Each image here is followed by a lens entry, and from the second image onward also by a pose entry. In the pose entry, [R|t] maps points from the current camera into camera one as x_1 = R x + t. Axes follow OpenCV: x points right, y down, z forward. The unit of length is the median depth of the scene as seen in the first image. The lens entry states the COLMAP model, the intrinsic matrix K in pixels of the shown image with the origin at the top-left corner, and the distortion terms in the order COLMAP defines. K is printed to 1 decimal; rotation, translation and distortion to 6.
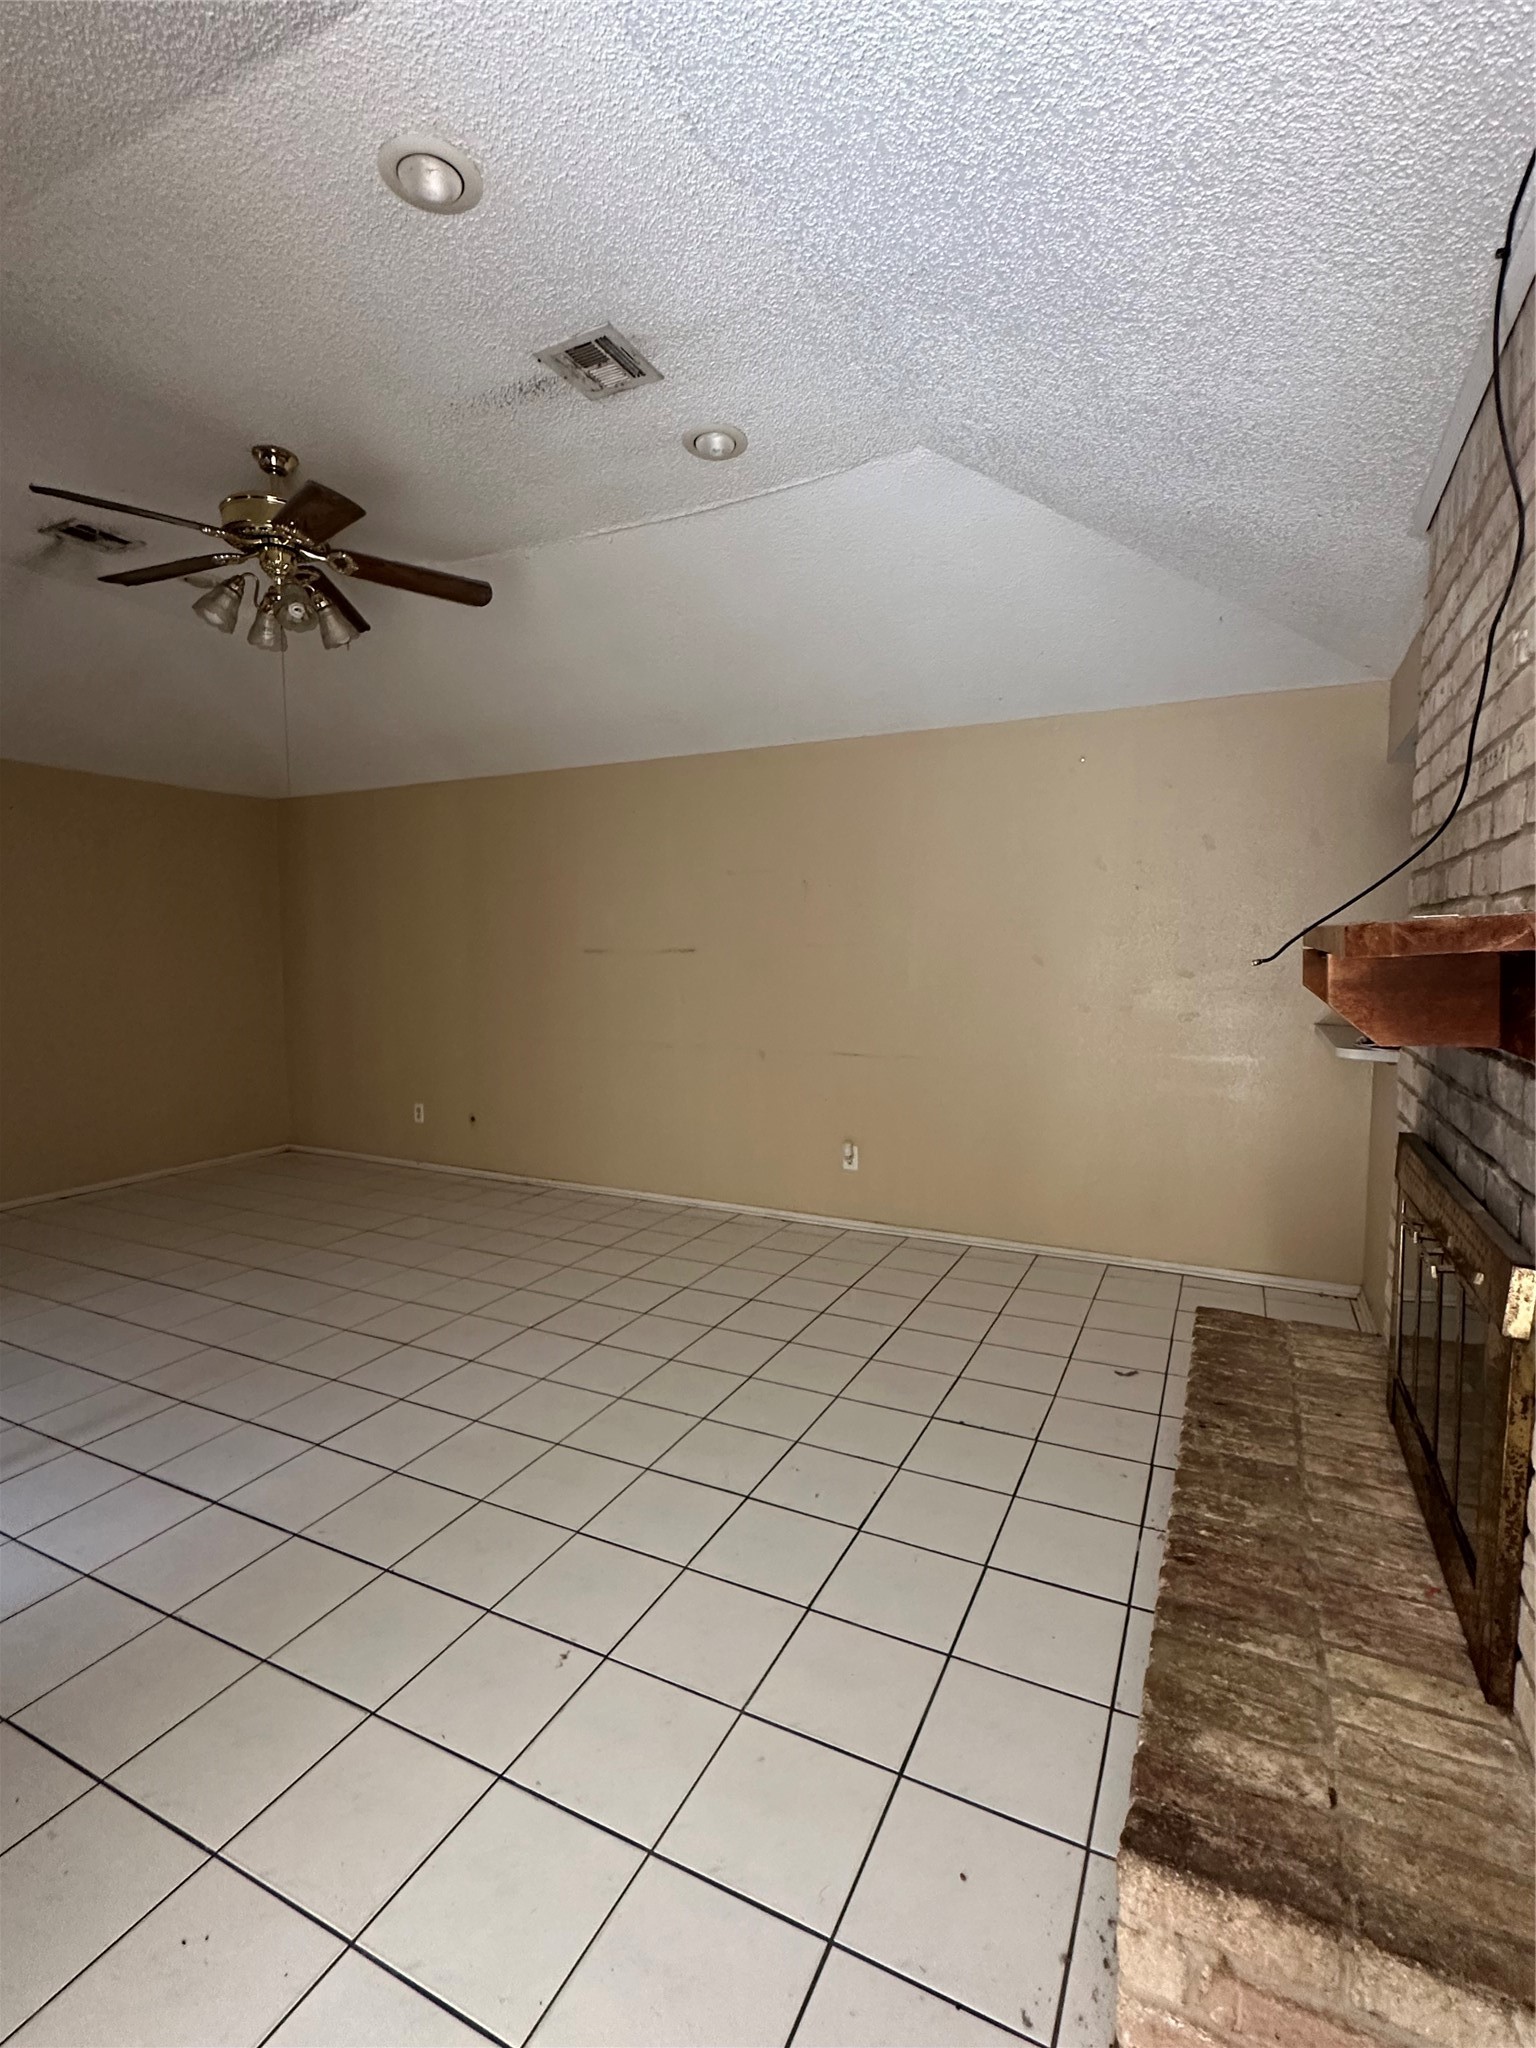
lens RADIAL K [[957.4, 0, 768.0], [0, 957.4, 1024.0], [0, 0, 1]] dist [-0.003423, 0.001300]
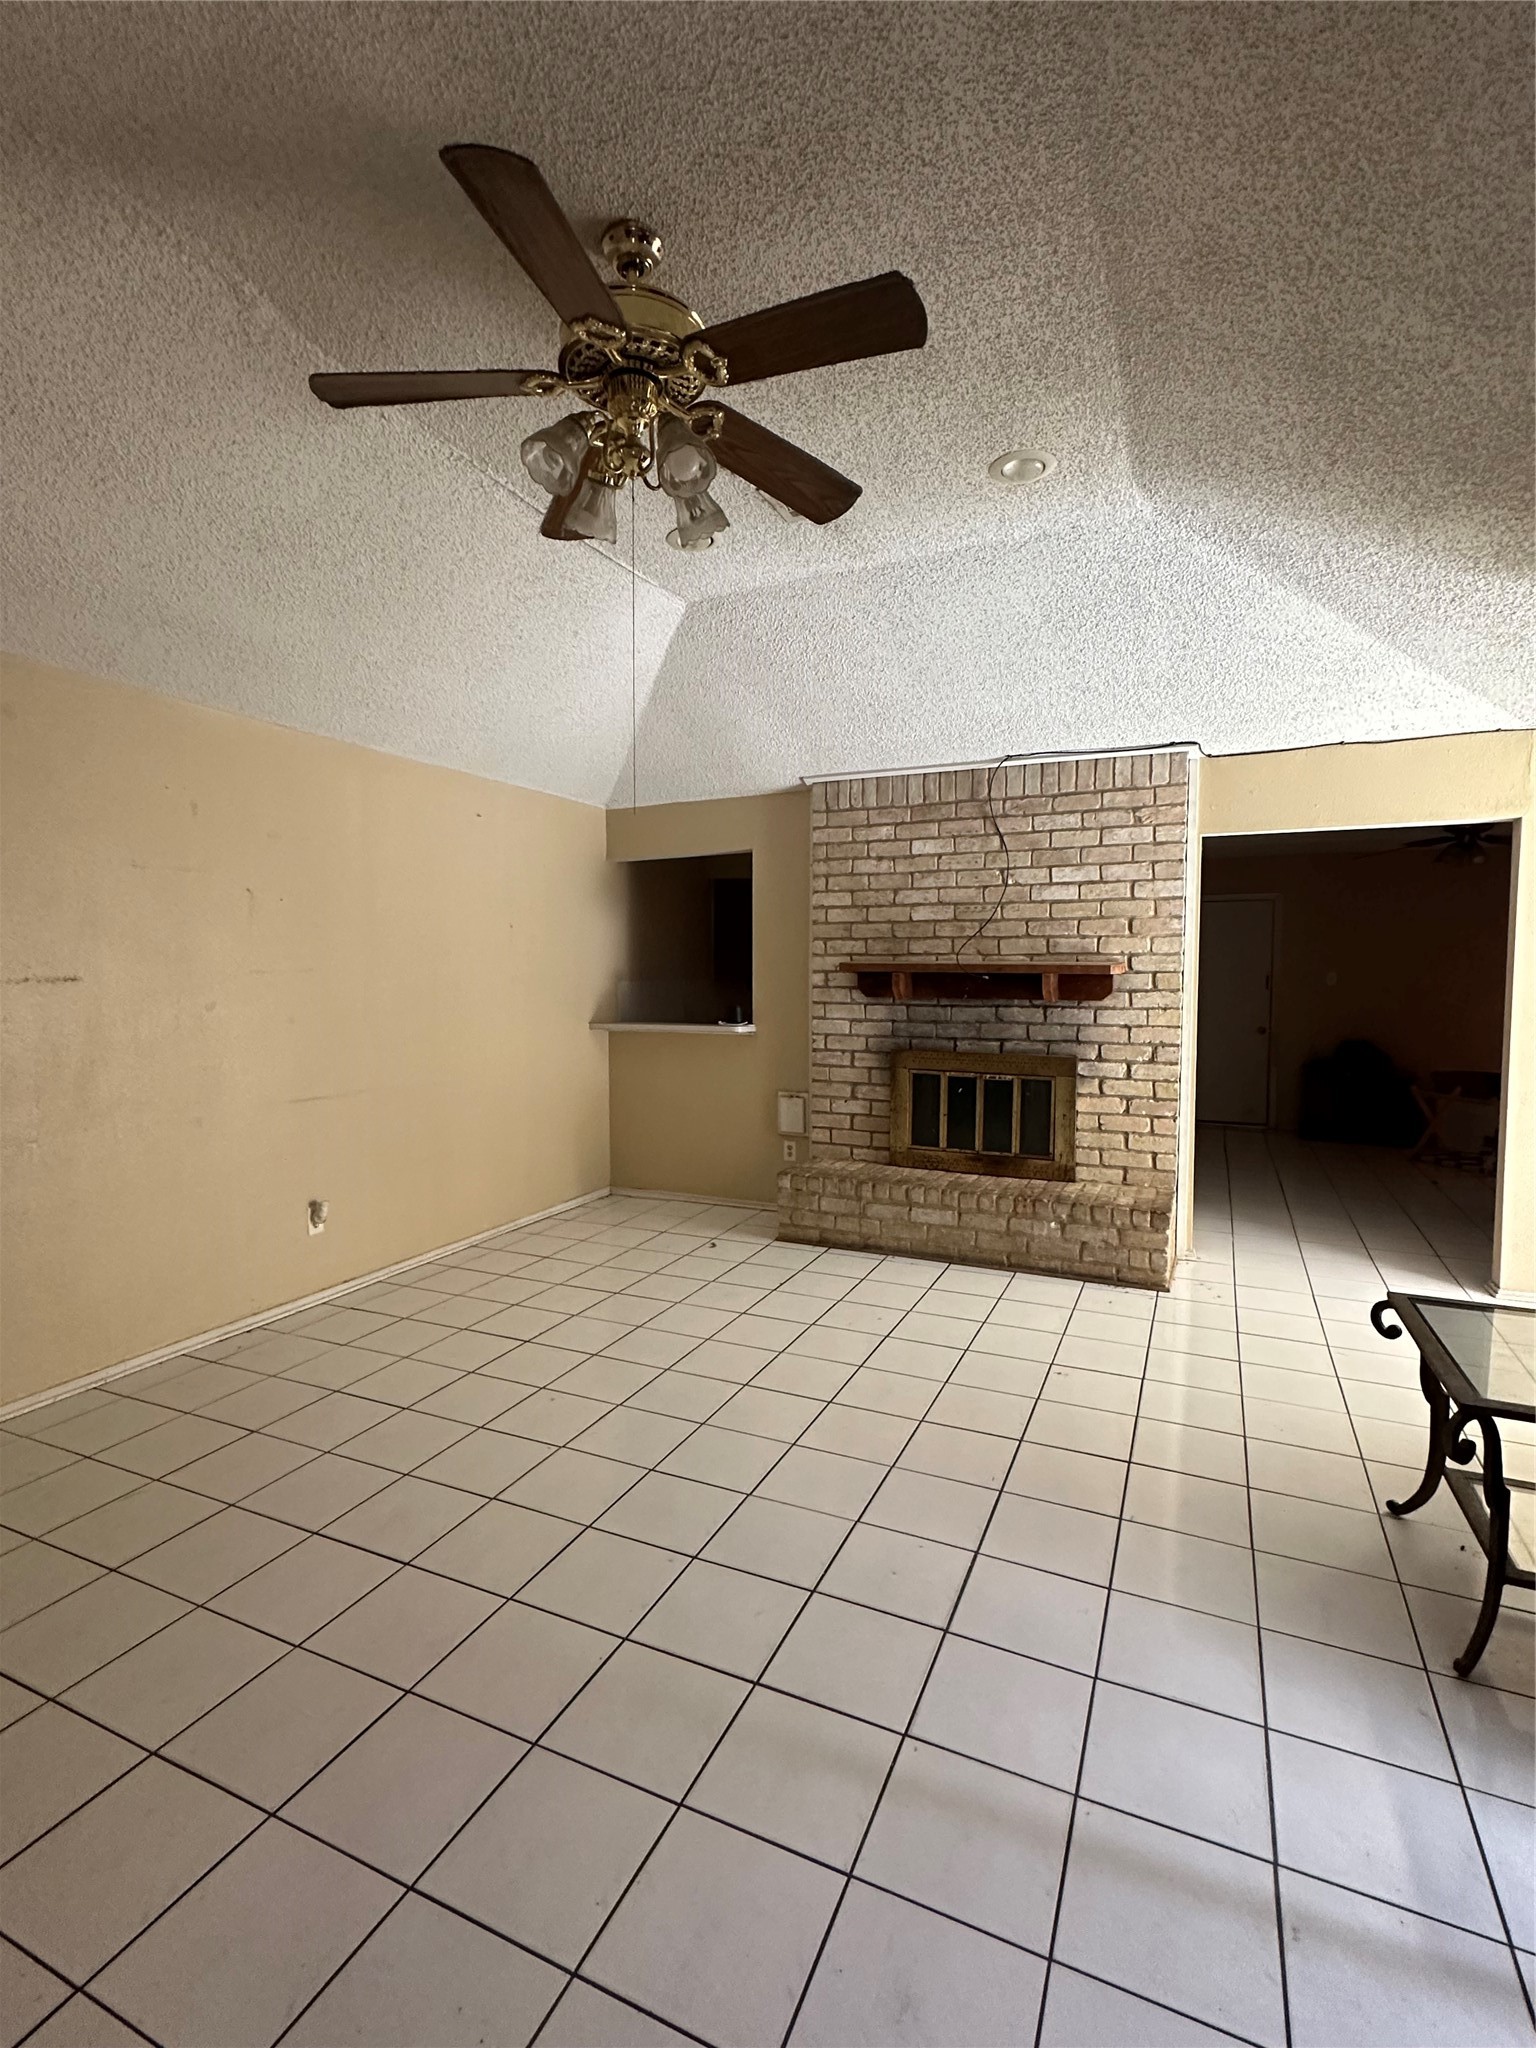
lens RADIAL K [[957.4, 0, 768.0], [0, 957.4, 1024.0], [0, 0, 1]] dist [-0.003423, 0.001300]
pose [[-0.025869, -0.058837, 0.997932, -0.862786], [0.081915, 0.994785, 0.060775, -0.058985], [-0.996303, 0.083318, -0.020915, 0.681410]]
